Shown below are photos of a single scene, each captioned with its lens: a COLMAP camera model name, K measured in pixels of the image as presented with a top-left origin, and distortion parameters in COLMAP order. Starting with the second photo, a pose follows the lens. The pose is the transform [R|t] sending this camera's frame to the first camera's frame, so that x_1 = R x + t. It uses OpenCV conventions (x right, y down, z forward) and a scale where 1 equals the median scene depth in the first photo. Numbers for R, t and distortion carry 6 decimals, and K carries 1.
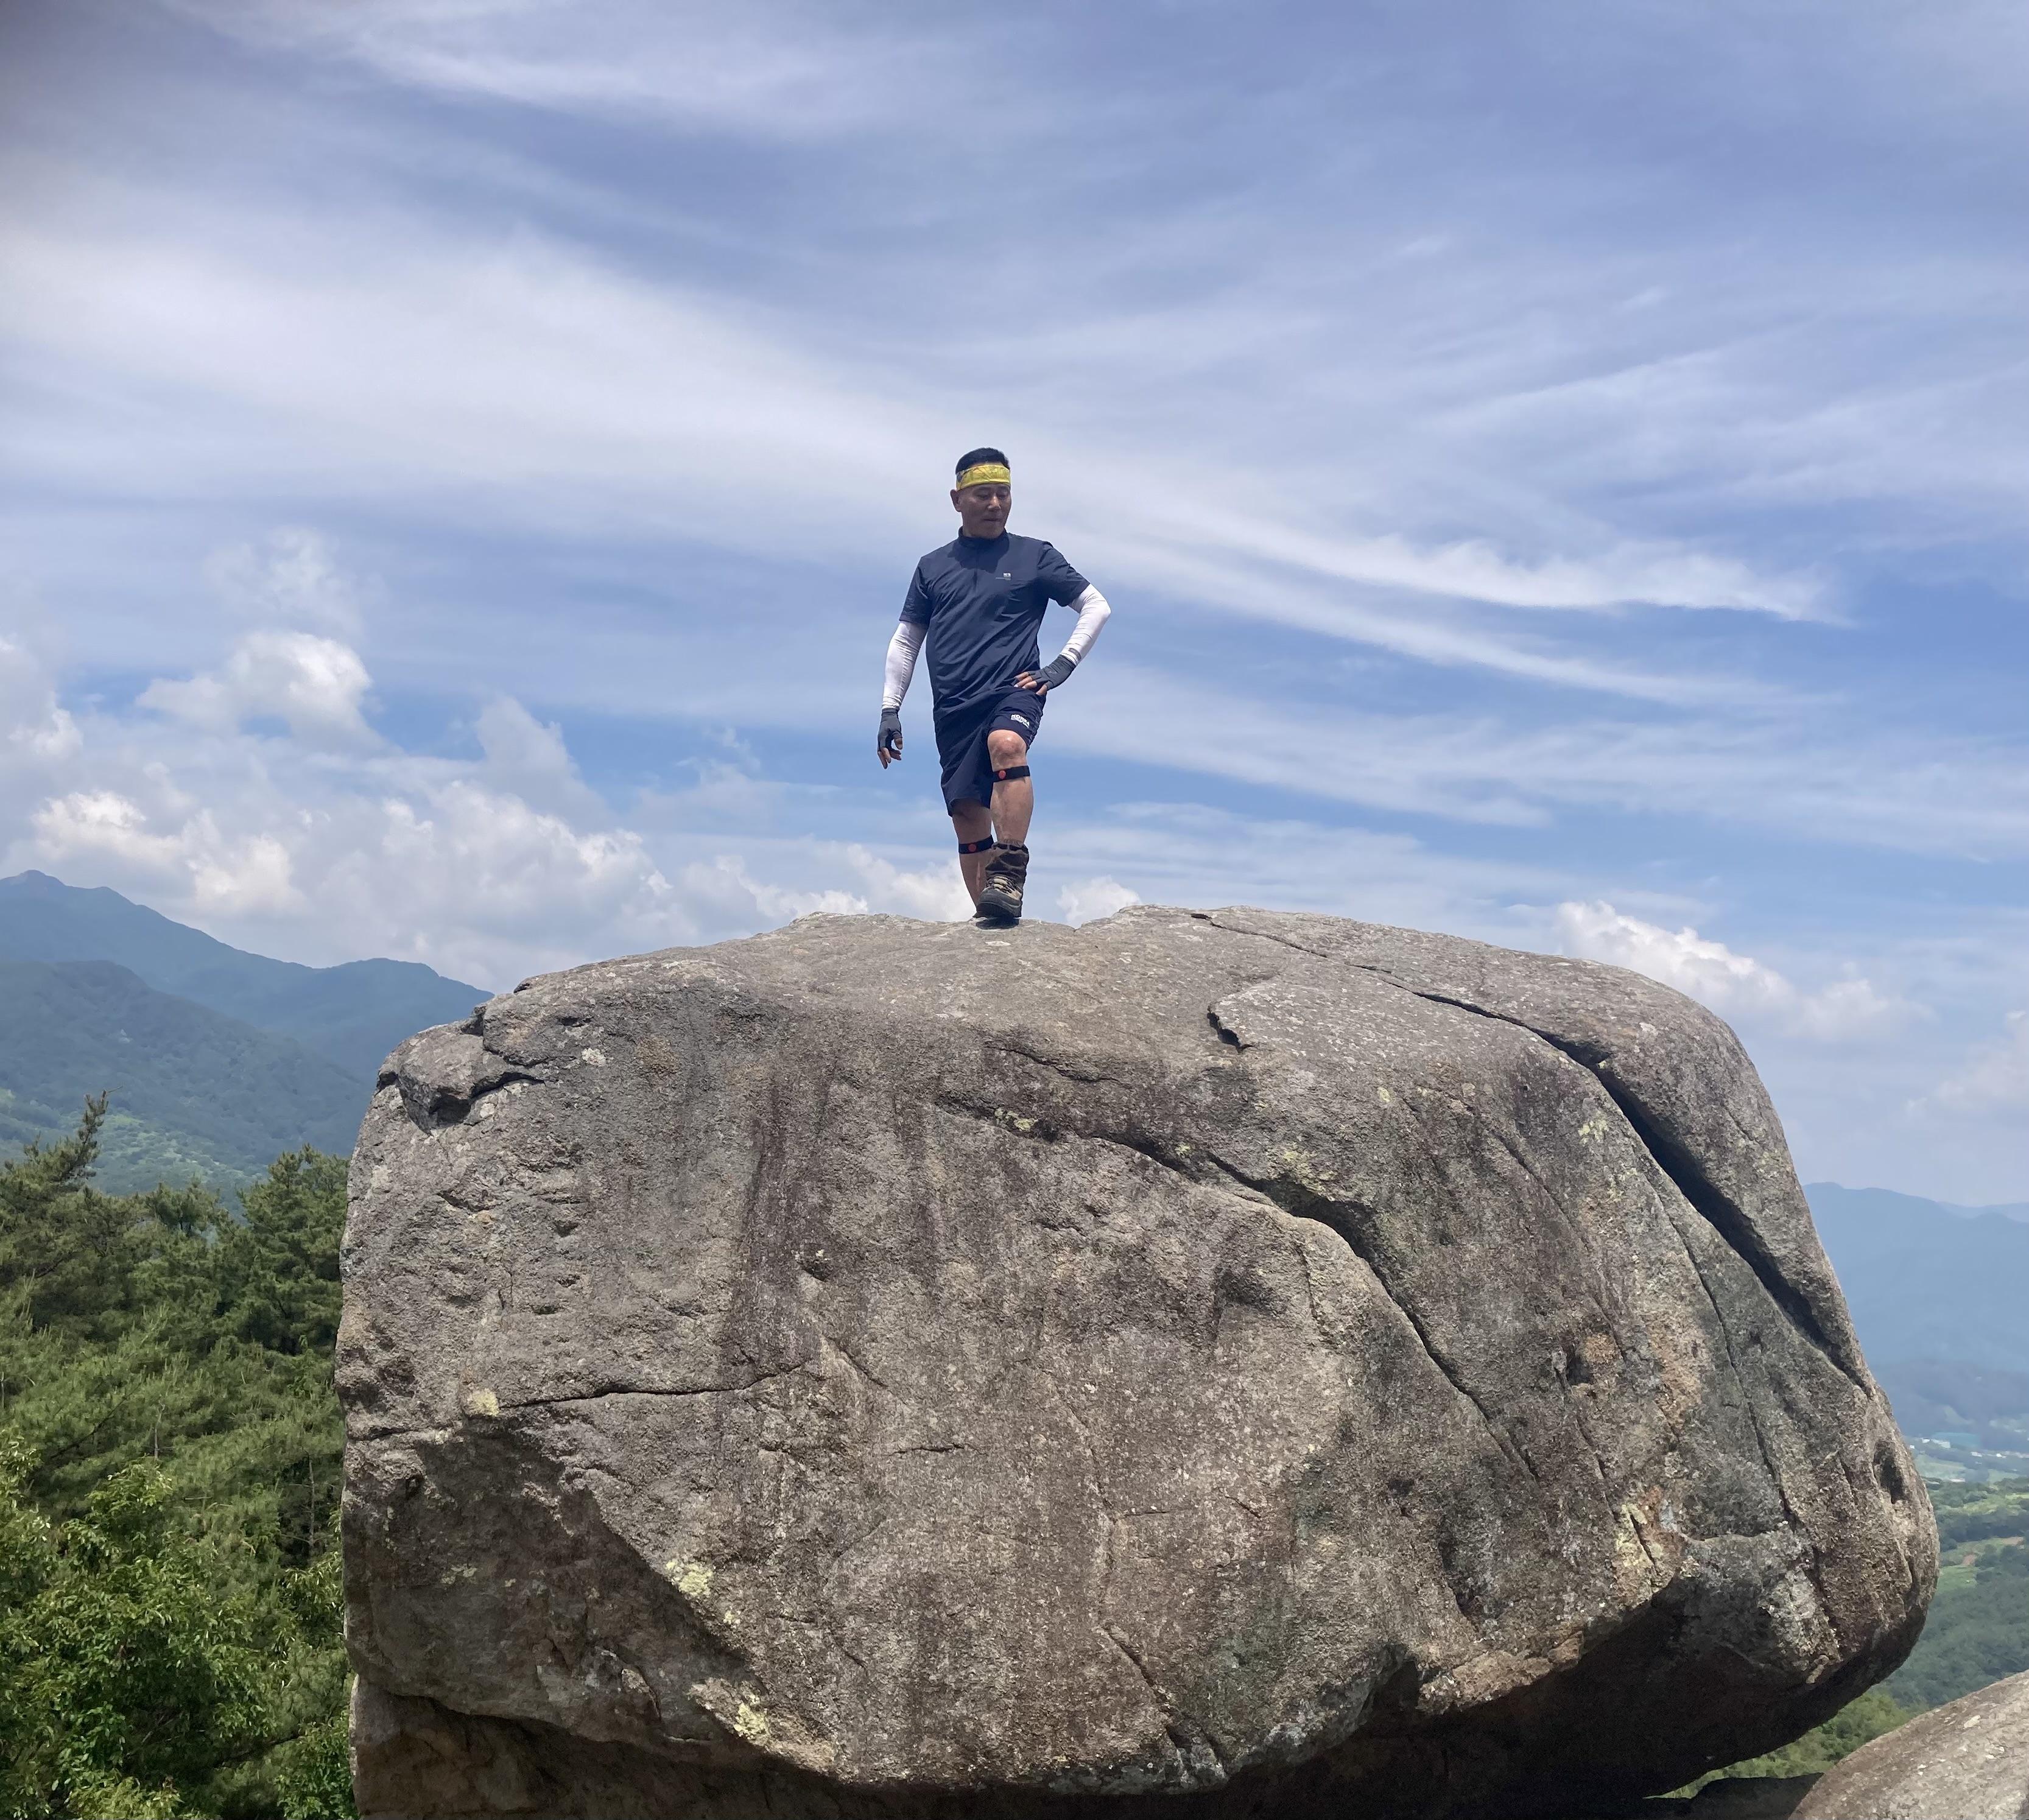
lens RADIAL K [[2001.5, 0, 824.2], [0, 2001.5, 904.7], [0, 0, 1]] dist [0.147087, -0.503552]
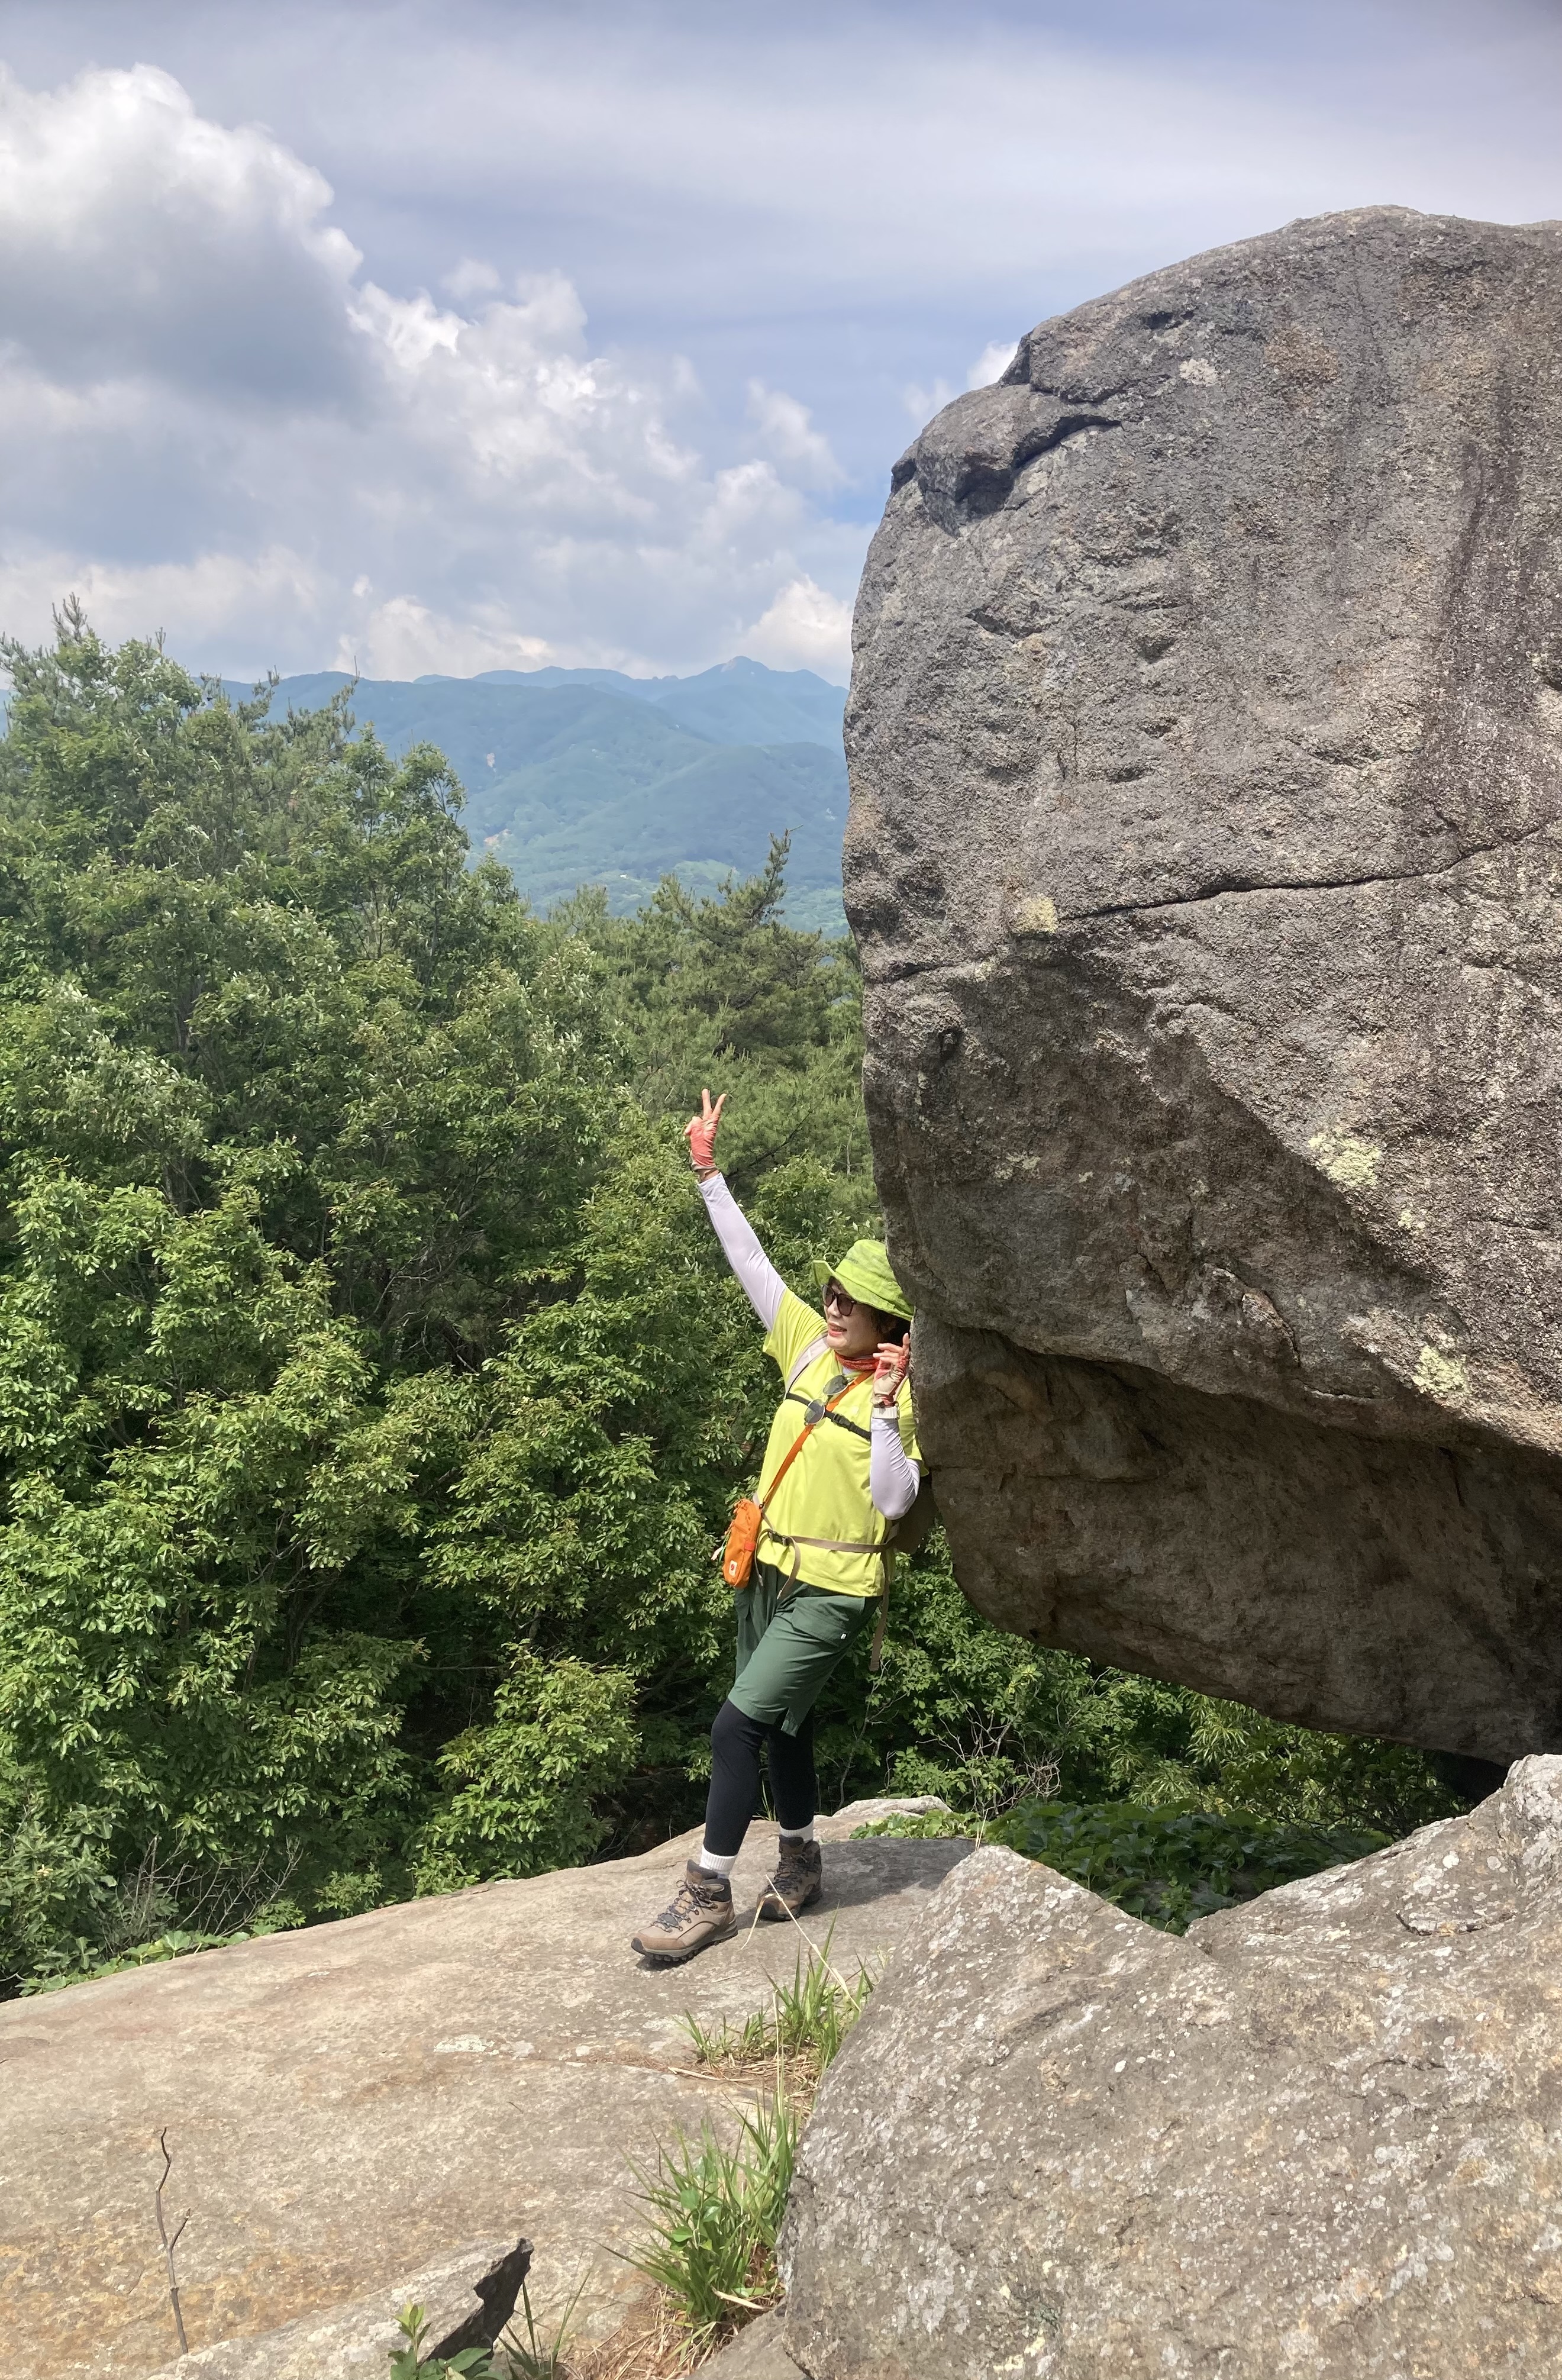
lens RADIAL K [[1932.4, 0, 874.2], [0, 1932.4, 1203.9], [0, 0, 1]] dist [0.145028, -0.467652]
pose [[0.952116, 0.032982, -0.303953, -0.019310], [0.048786, 0.965036, 0.257537, 0.173173], [0.301820, -0.260034, 0.917217, 0.366095]]
